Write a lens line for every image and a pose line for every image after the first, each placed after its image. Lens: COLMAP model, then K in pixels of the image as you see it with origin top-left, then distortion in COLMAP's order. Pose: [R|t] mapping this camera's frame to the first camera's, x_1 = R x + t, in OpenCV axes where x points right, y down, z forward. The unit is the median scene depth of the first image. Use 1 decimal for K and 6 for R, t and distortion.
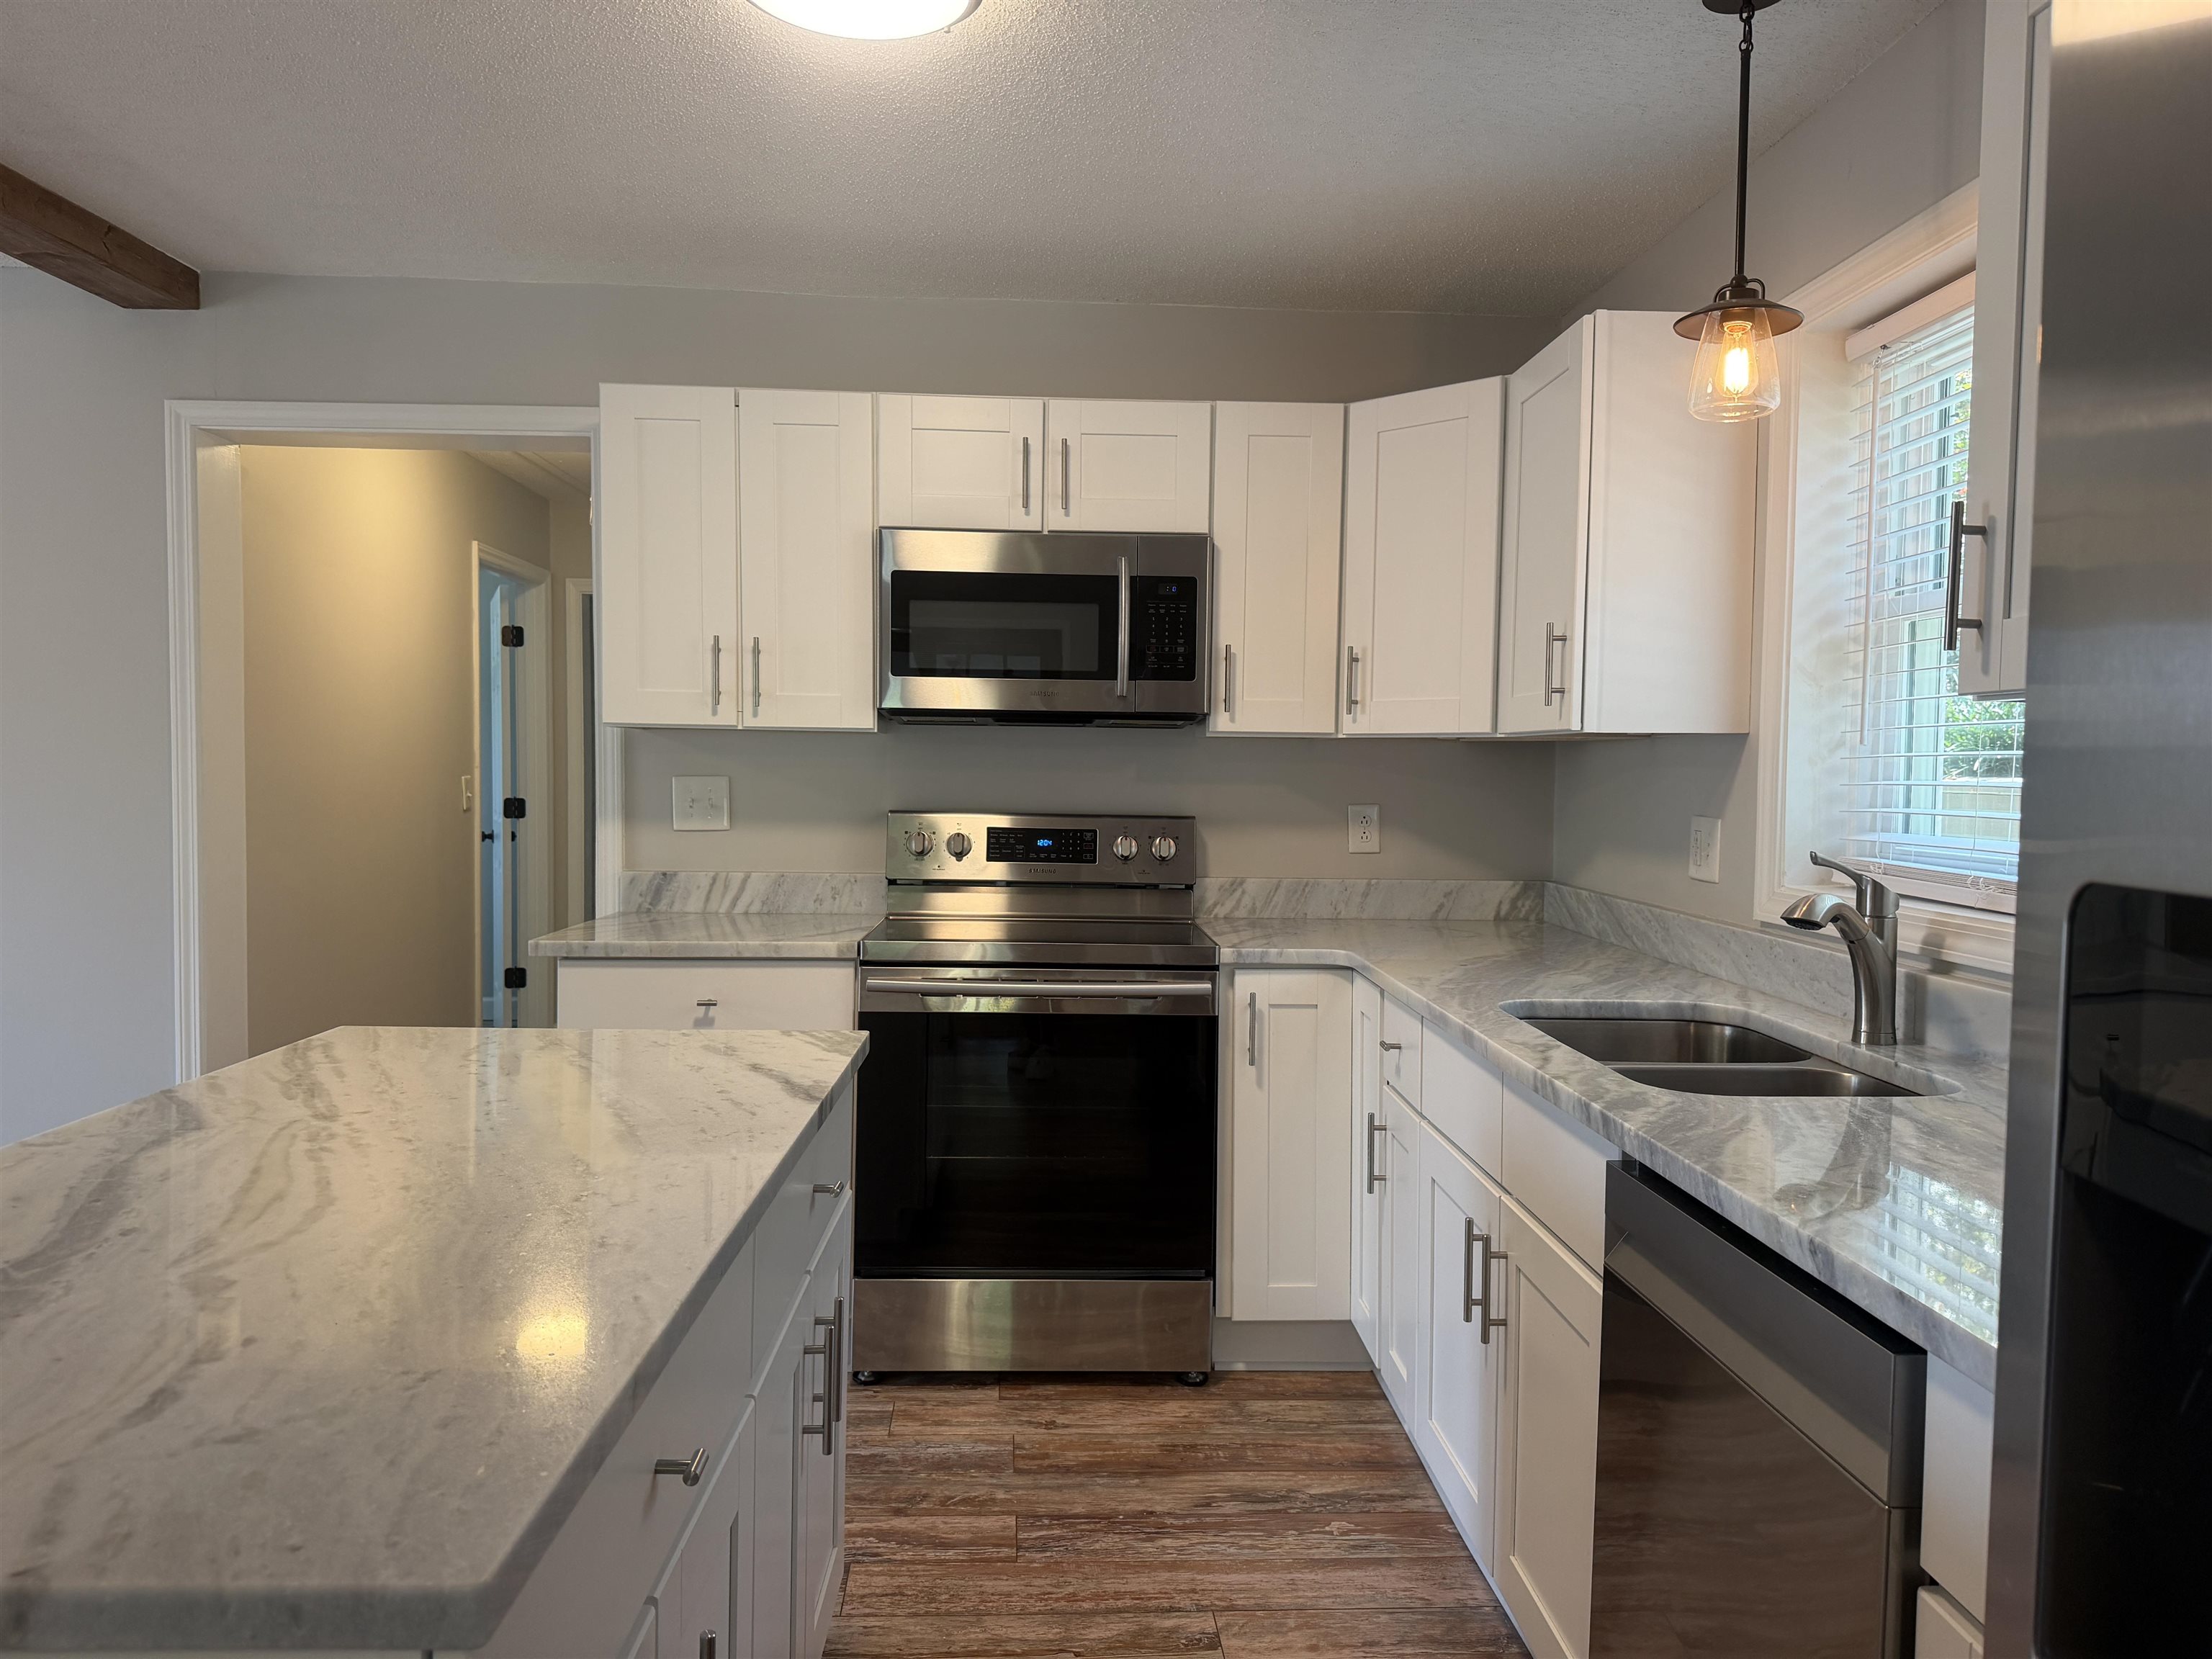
lens RADIAL K [[1543.0, 0, 1106.0], [0, 1543.0, 829.5], [0, 0, 1]] dist [0.098132, -0.142250]
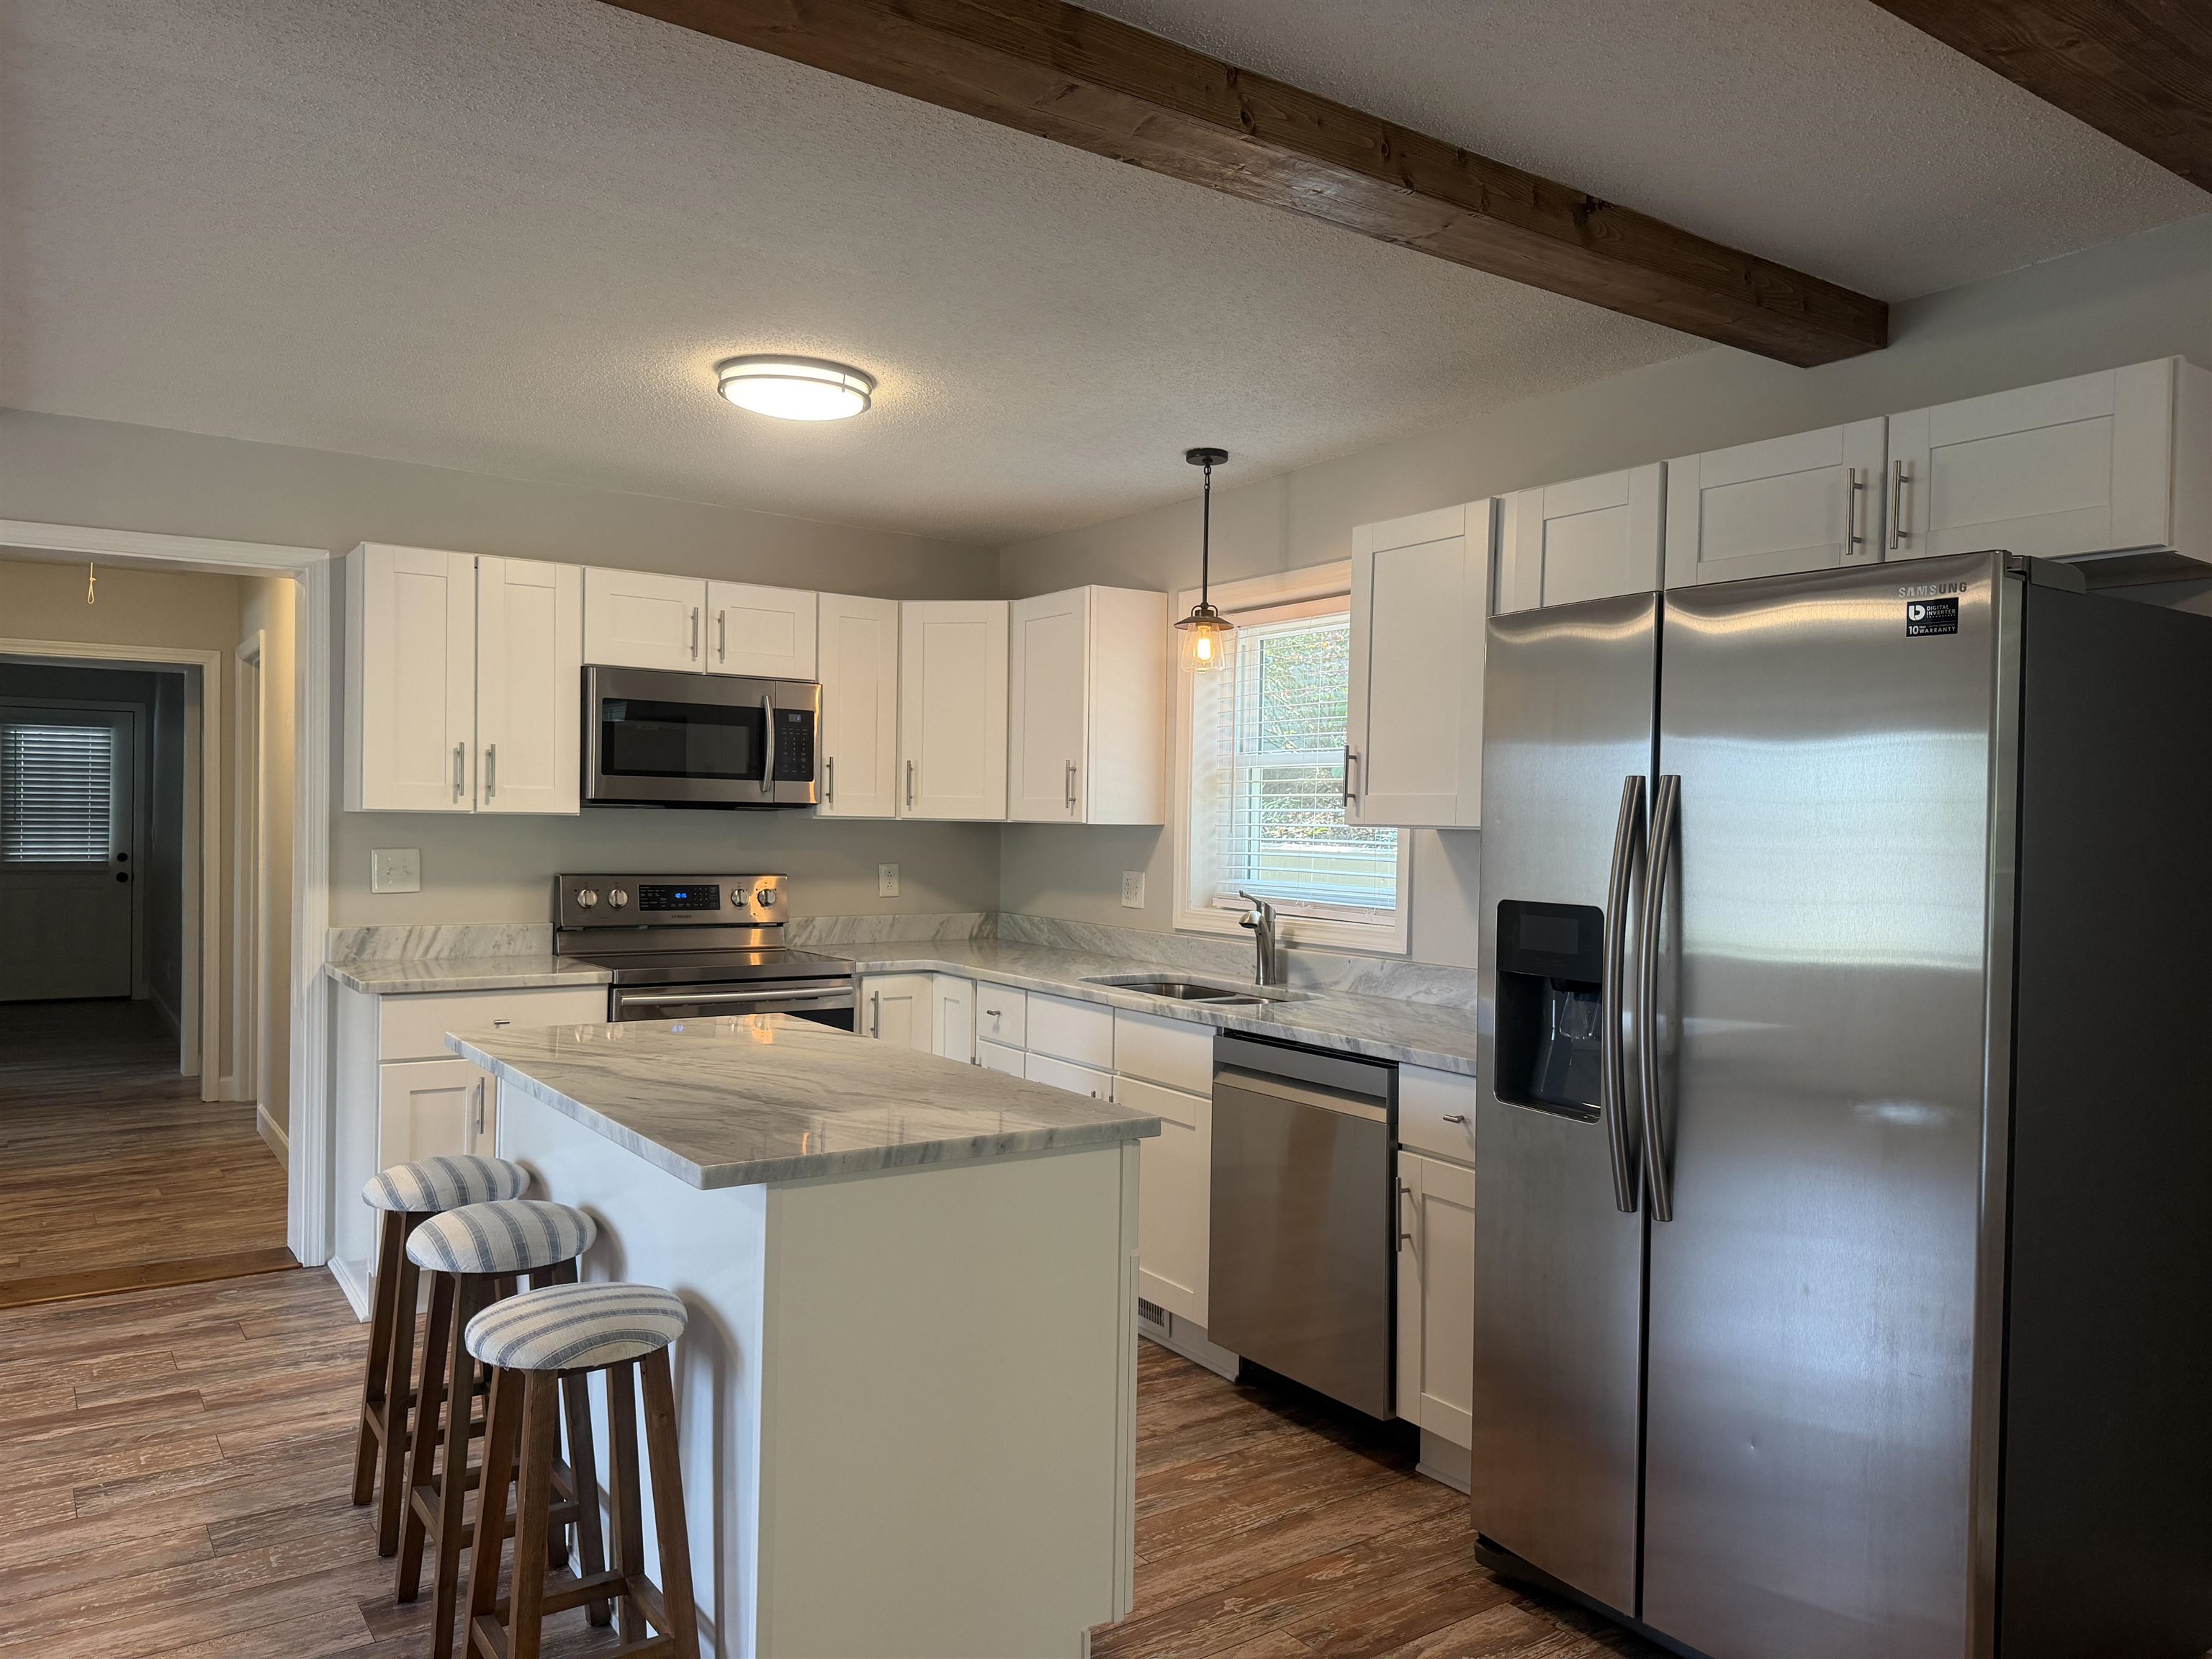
lens RADIAL K [[1550.3, 0, 1105.1], [0, 1550.3, 849.6], [0, 0, 1]] dist [0.089977, -0.150750]
pose [[0.843452, -0.009351, 0.537123, -0.505096], [0.015641, 0.999852, -0.007154, -0.017797], [-0.536977, 0.014435, 0.843474, -0.389165]]
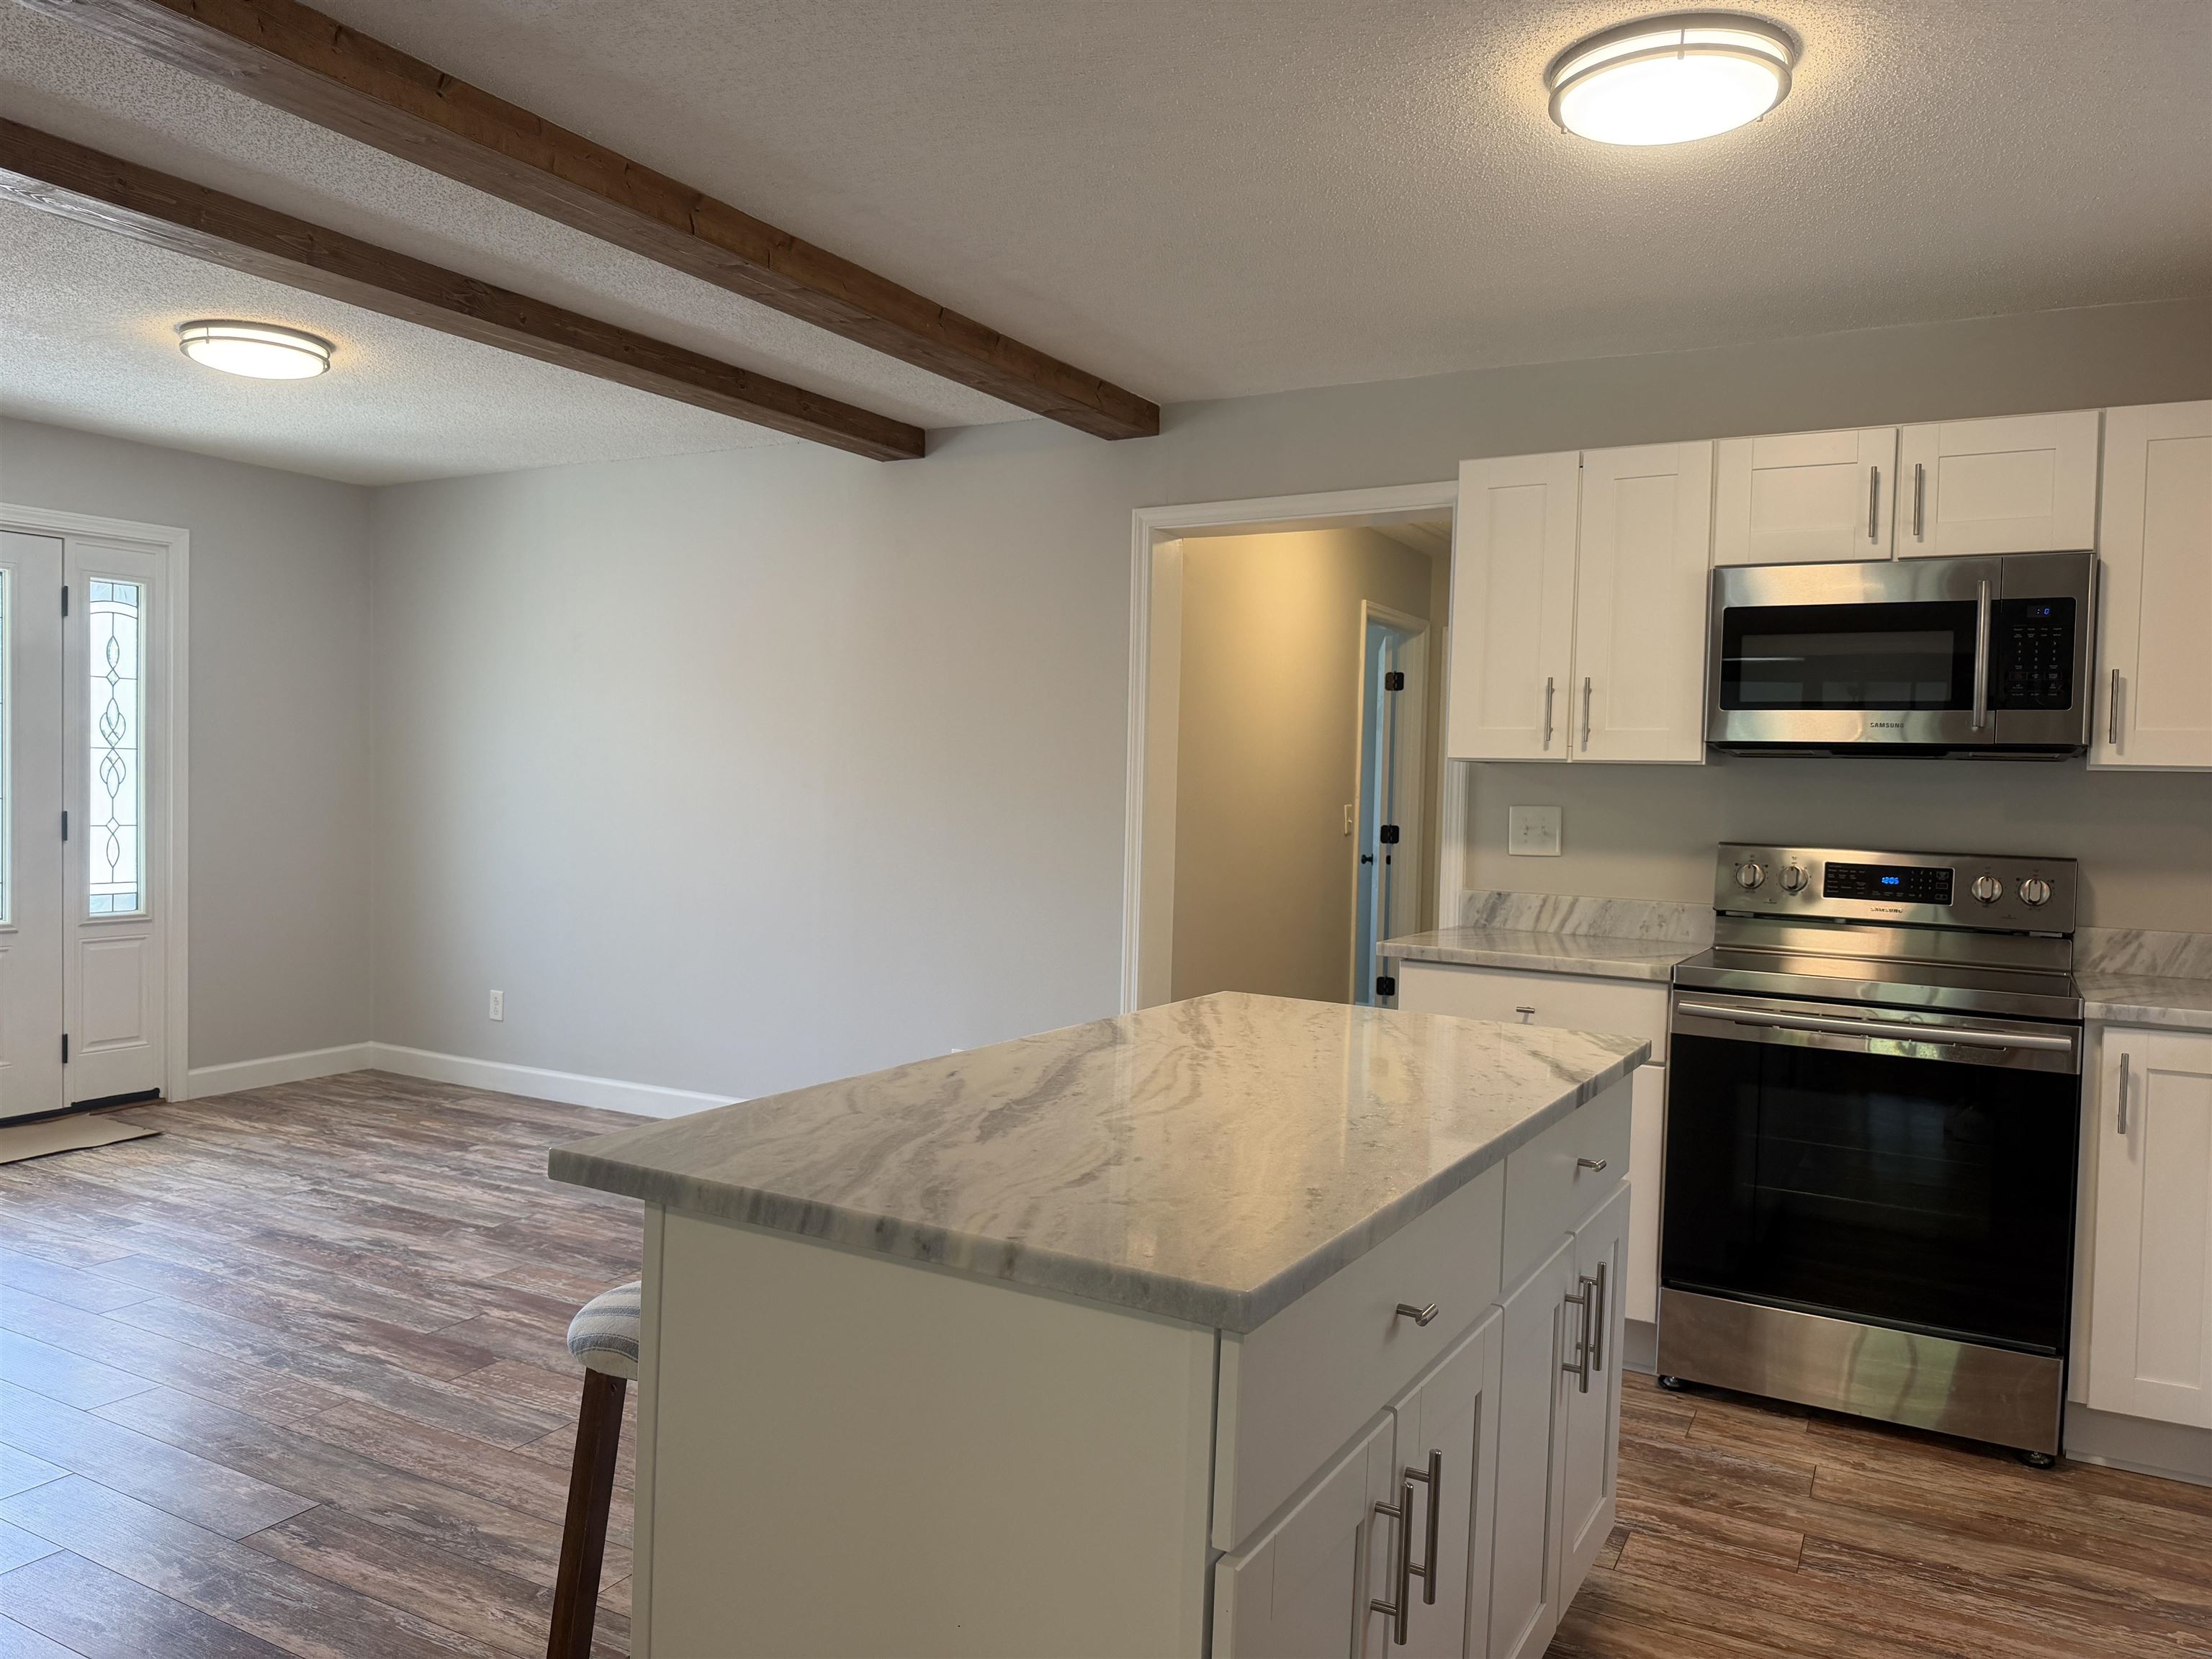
lens RADIAL K [[1543.0, 0, 1106.0], [0, 1543.0, 829.5], [0, 0, 1]] dist [0.098132, -0.142250]
pose [[0.848999, 0.024662, -0.527819, 0.065129], [-0.036367, 0.999269, -0.011805, 0.006629], [0.527142, 0.029217, 0.849275, -0.093417]]
